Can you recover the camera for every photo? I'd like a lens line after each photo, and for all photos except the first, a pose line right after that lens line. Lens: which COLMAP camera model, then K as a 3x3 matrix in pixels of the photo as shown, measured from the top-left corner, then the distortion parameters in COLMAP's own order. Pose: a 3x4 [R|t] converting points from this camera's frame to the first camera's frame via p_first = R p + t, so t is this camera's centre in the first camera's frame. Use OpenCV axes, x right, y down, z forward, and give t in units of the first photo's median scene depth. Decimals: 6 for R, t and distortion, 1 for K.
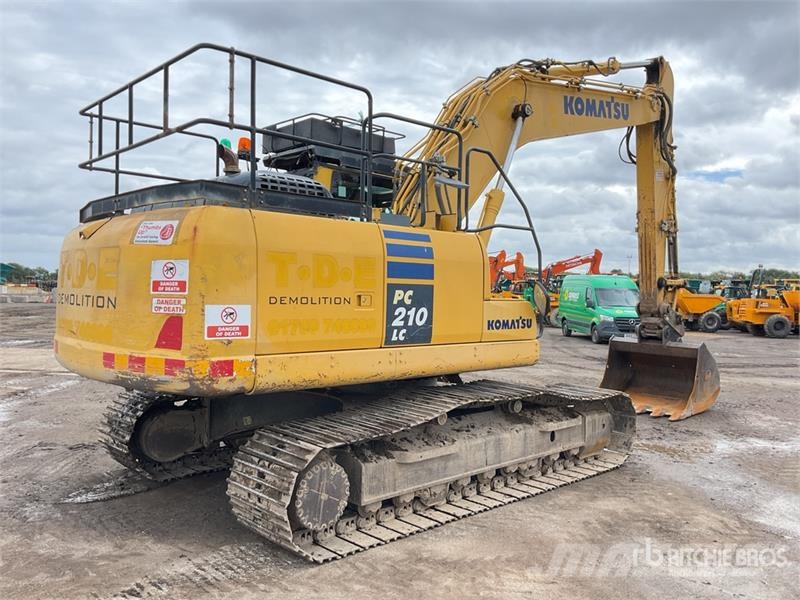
lens RADIAL K [[654.1, 0, 397.0], [0, 654.1, 298.8], [0, 0, 1]] dist [0.089813, -0.166232]
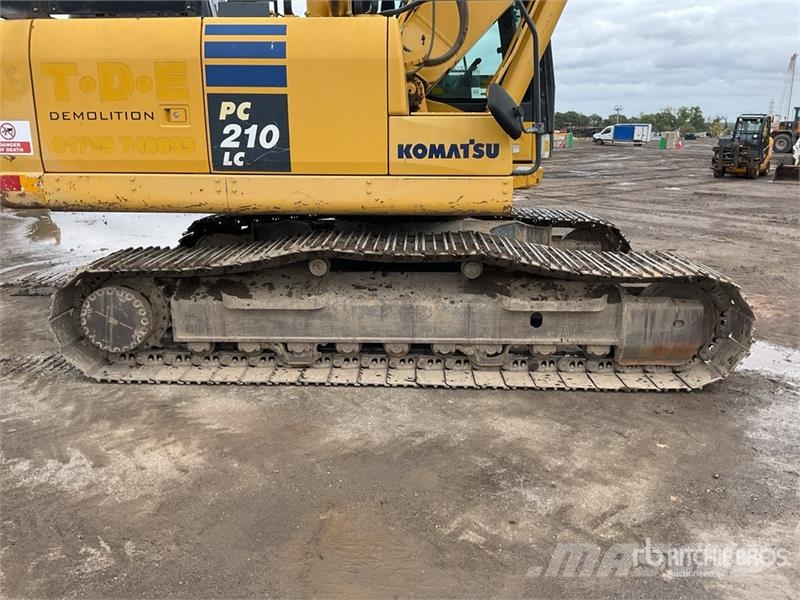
lens RADIAL K [[654.1, 0, 397.0], [0, 654.1, 298.8], [0, 0, 1]] dist [0.089813, -0.166232]
pose [[0.714021, 0.155097, -0.682729, 0.759520], [0.004169, 0.974195, 0.225670, 0.040914], [0.700112, -0.163980, 0.694949, 0.543066]]
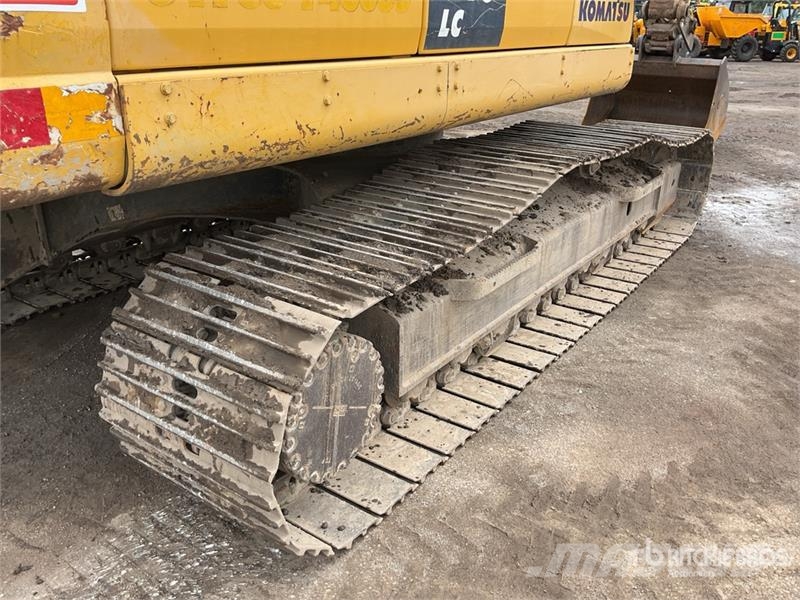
lens RADIAL K [[654.1, 0, 397.0], [0, 654.1, 298.8], [0, 0, 1]] dist [0.089813, -0.166232]
pose [[0.982277, -0.085980, 0.166554, -0.122586], [0.016814, 0.925421, 0.378567, 0.058514], [-0.186682, -0.369057, 0.910465, 0.549453]]
